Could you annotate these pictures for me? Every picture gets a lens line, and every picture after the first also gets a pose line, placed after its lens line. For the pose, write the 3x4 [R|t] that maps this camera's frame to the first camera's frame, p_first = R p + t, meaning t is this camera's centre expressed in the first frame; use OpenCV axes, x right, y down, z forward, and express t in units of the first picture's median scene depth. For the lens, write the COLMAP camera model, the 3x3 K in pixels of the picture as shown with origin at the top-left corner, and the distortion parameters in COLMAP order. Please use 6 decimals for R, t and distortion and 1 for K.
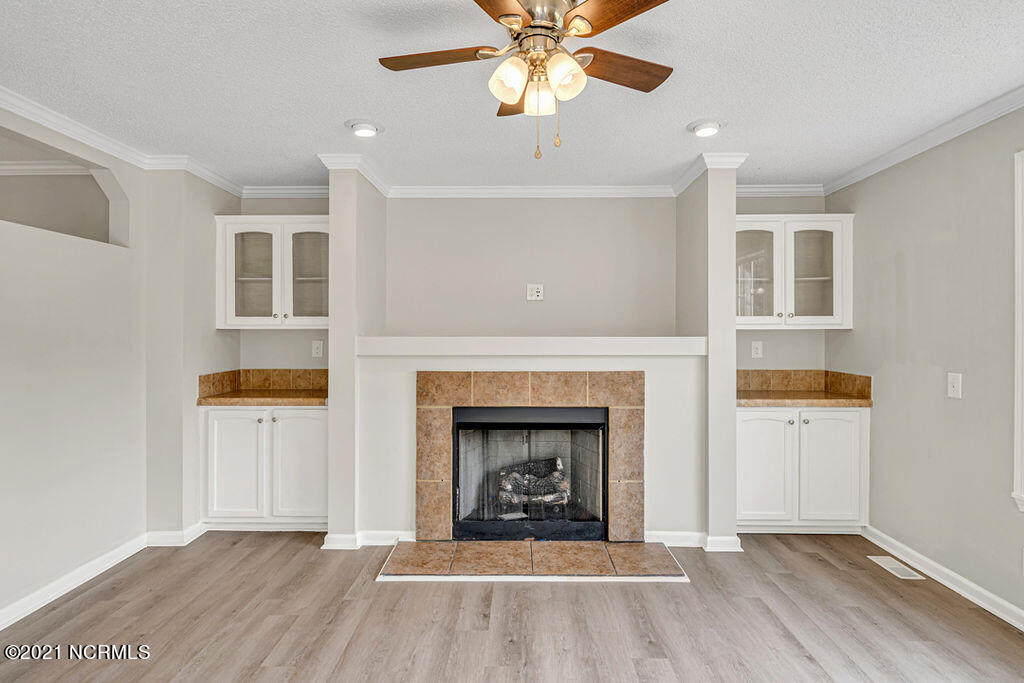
lens RADIAL K [[512.0, 0, 513.5], [0, 512.0, 331.1], [0, 0, 1]] dist [-0.000397, 0.000183]
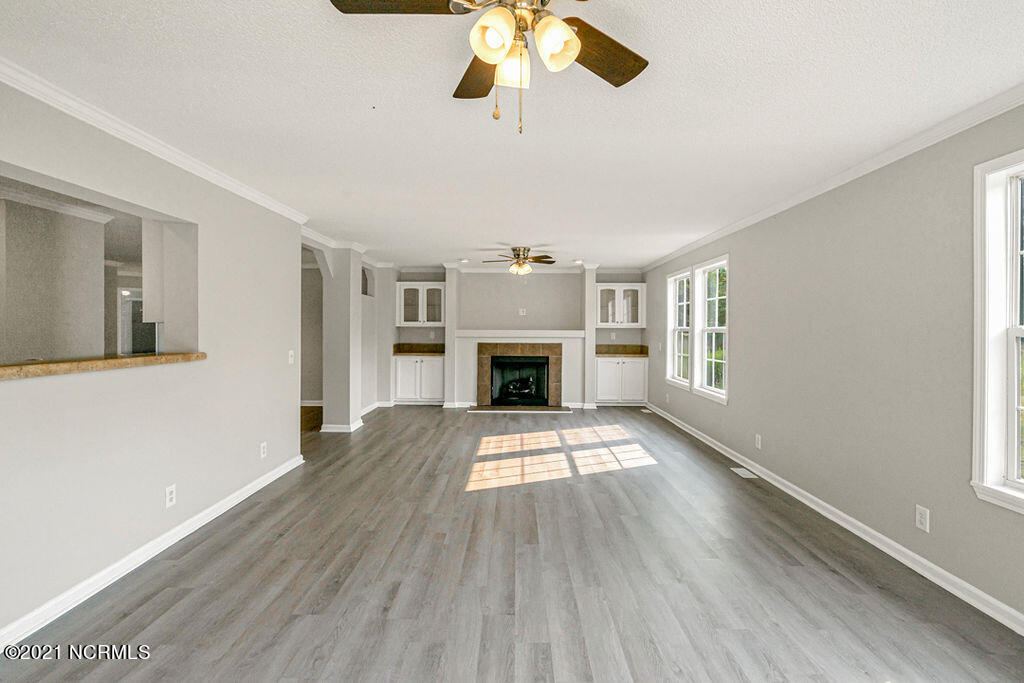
lens RADIAL K [[469.3, 0, 511.5], [0, 469.3, 332.8], [0, 0, 1]] dist [-0.001376, 0.000378]
pose [[0.999982, 0.005599, 0.002041, -0.016673], [-0.005618, 0.999940, 0.009427, 0.001487], [-0.001988, -0.009439, 0.999953, -1.451482]]
